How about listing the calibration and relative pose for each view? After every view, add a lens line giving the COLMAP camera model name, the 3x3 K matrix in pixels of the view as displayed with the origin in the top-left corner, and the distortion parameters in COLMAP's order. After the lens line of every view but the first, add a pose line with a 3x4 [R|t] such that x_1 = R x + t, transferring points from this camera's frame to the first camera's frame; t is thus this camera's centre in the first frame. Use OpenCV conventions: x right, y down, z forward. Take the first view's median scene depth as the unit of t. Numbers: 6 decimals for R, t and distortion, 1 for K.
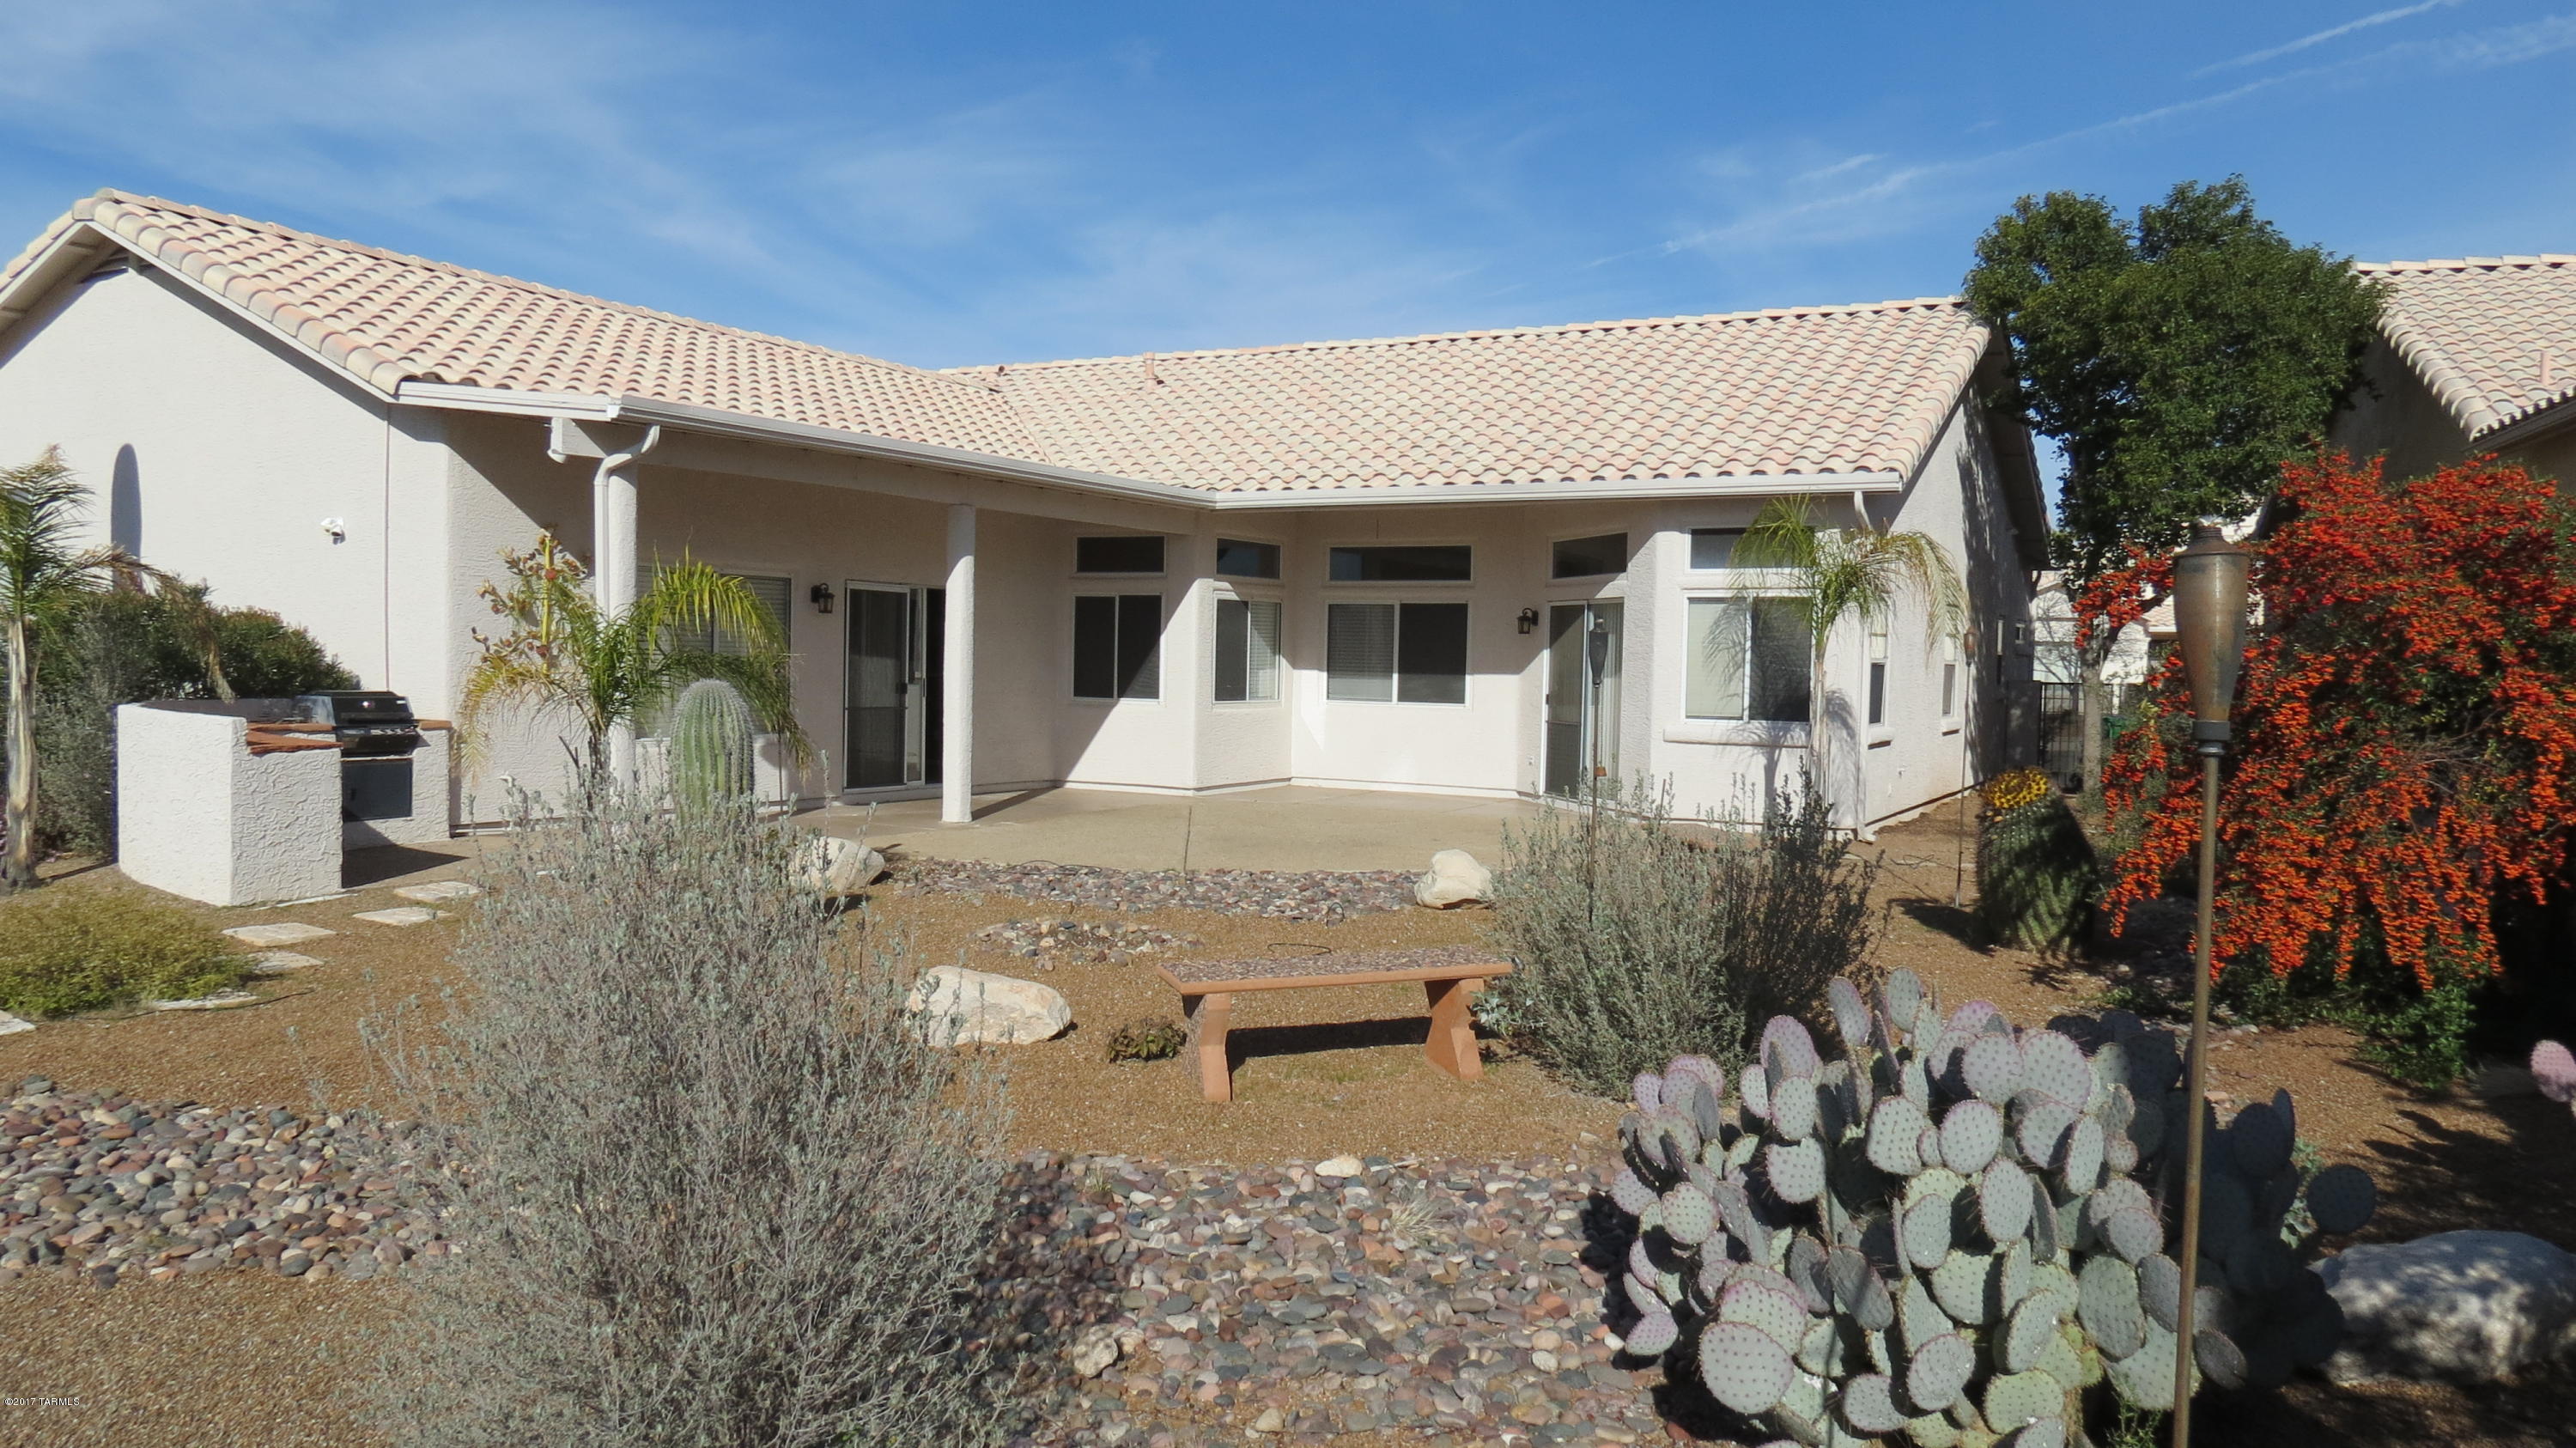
lens RADIAL K [[1840.9, 0, 1288.0], [0, 1840.9, 724.0], [0, 0, 1]] dist [0.001174, 0.001004]
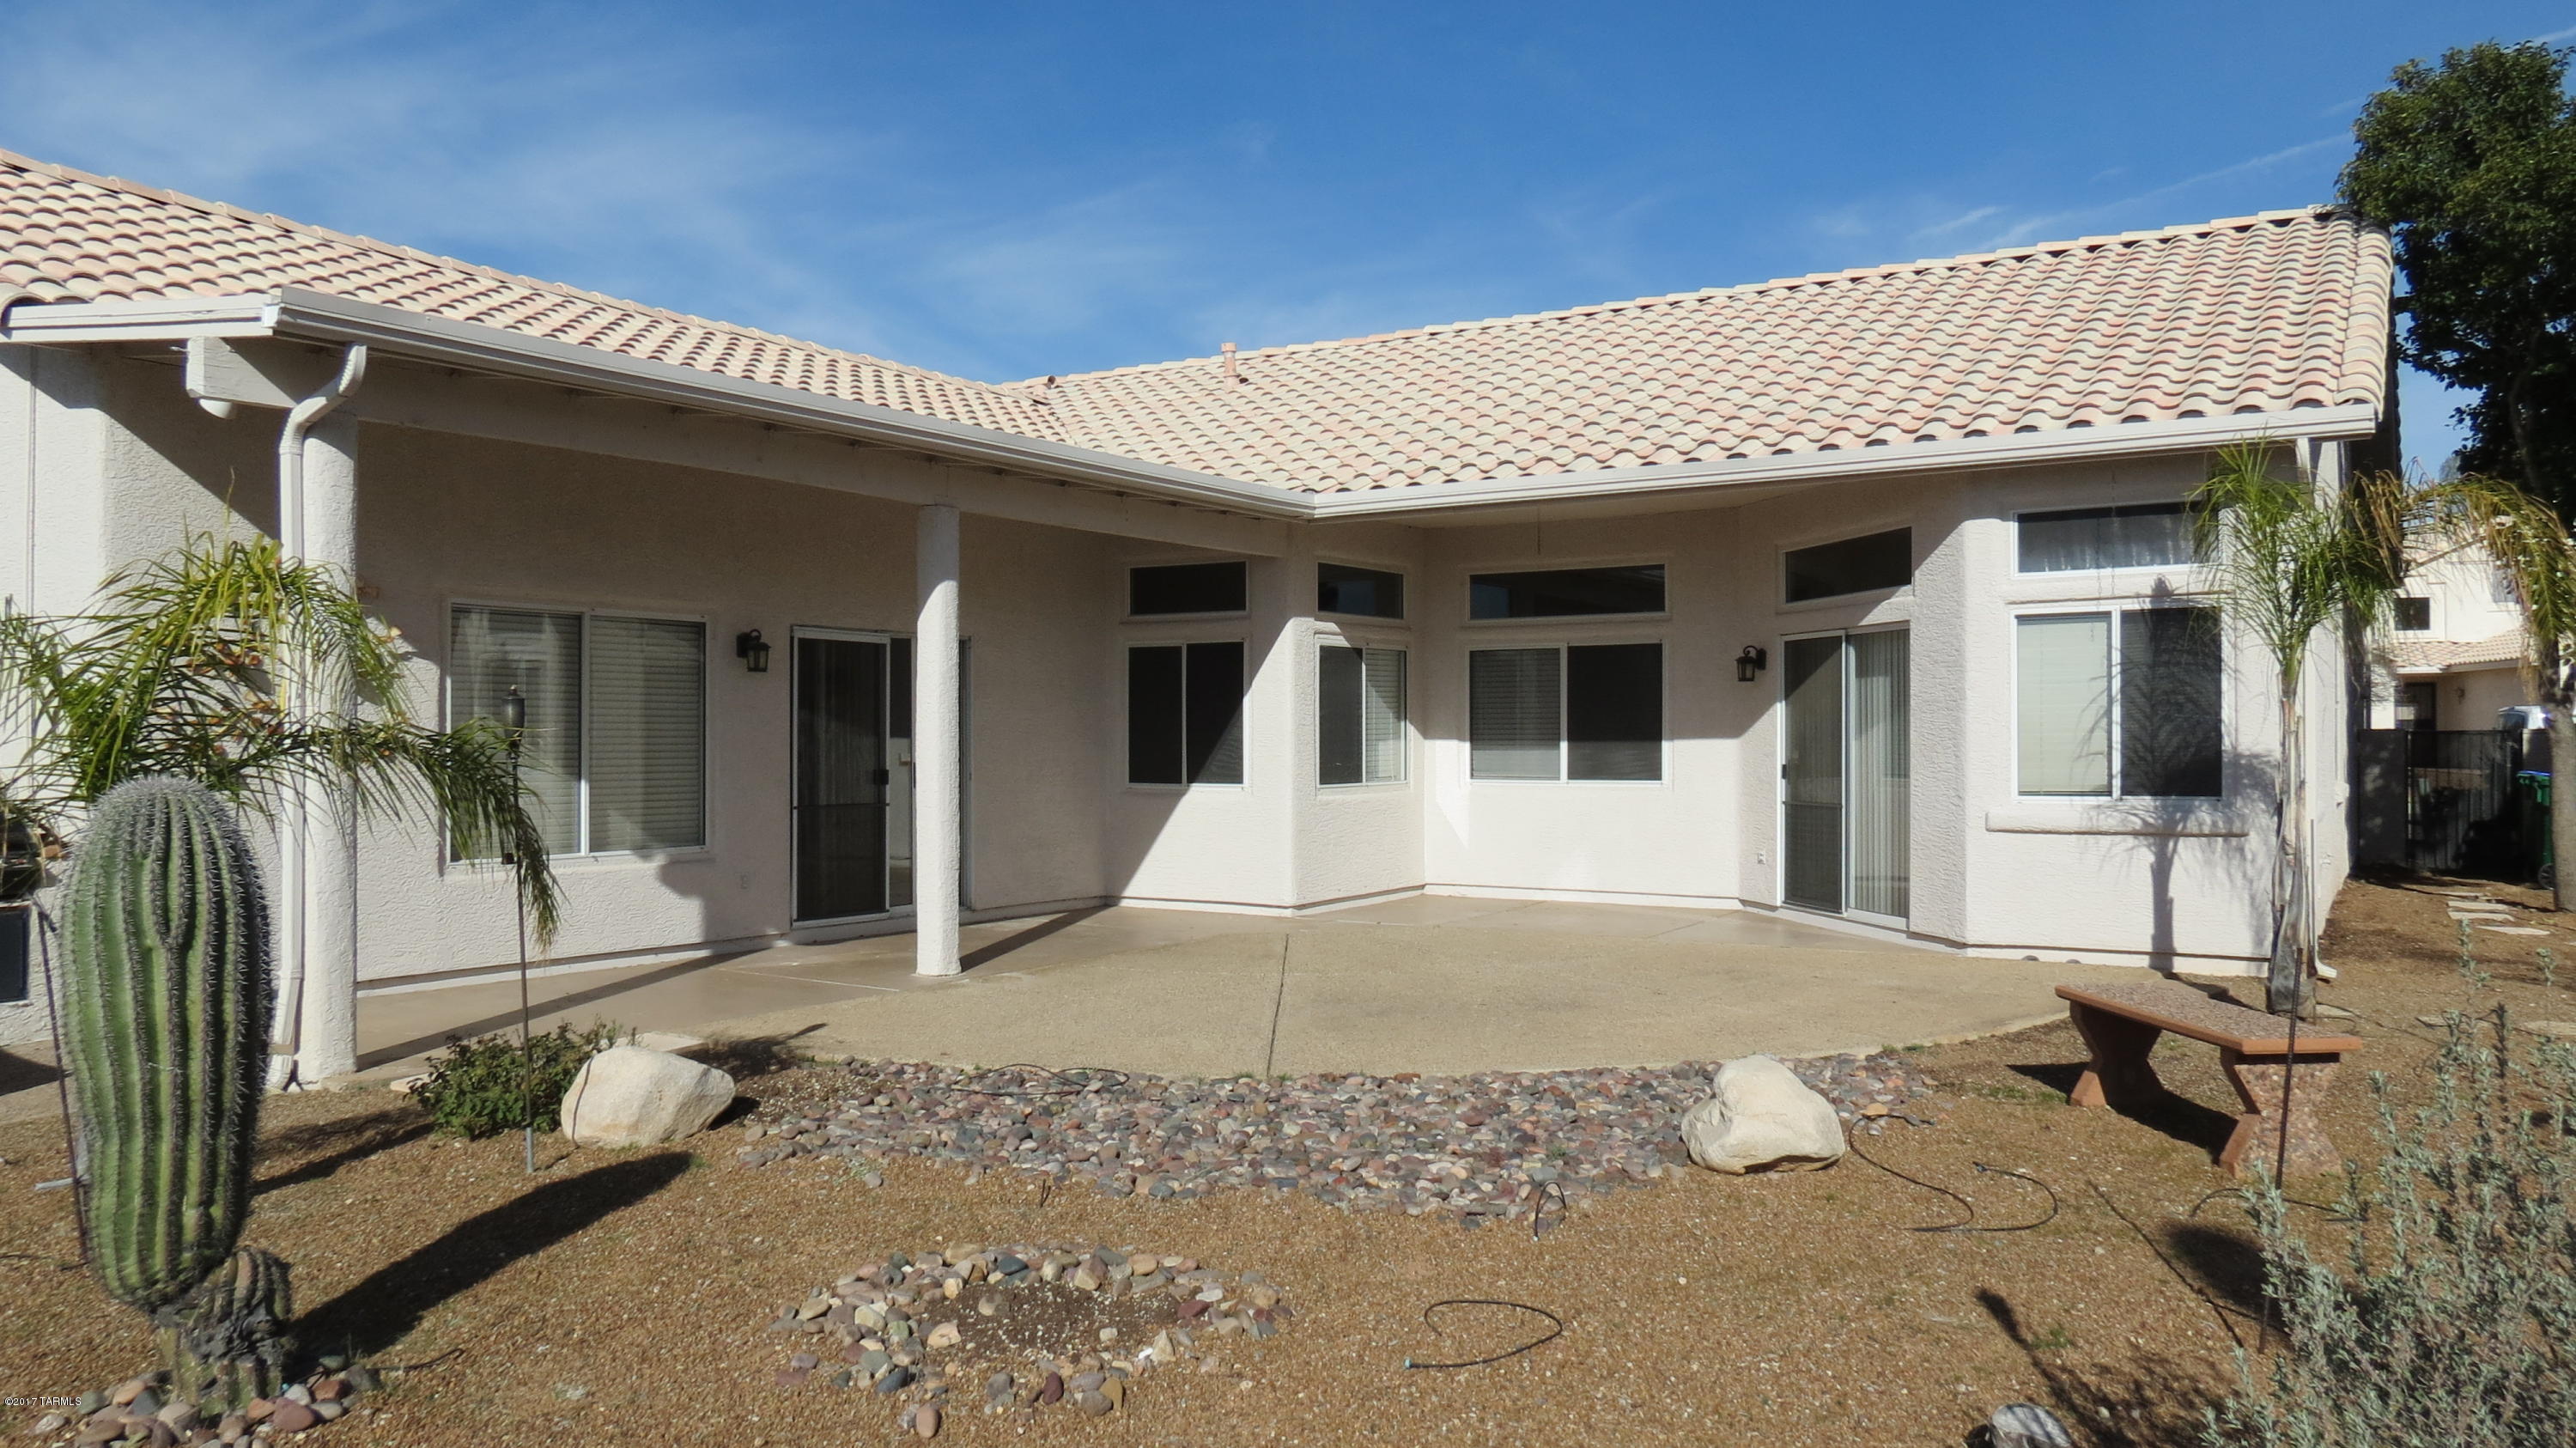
lens RADIAL K [[1853.4, 0, 1331.4], [0, 1853.4, 711.0], [0, 0, 1]] dist [-0.162989, 0.000592]
pose [[0.999024, -0.023883, -0.037158, -0.008558], [0.022064, 0.998574, -0.048609, -0.007042], [0.038266, 0.047741, 0.998126, 0.319922]]
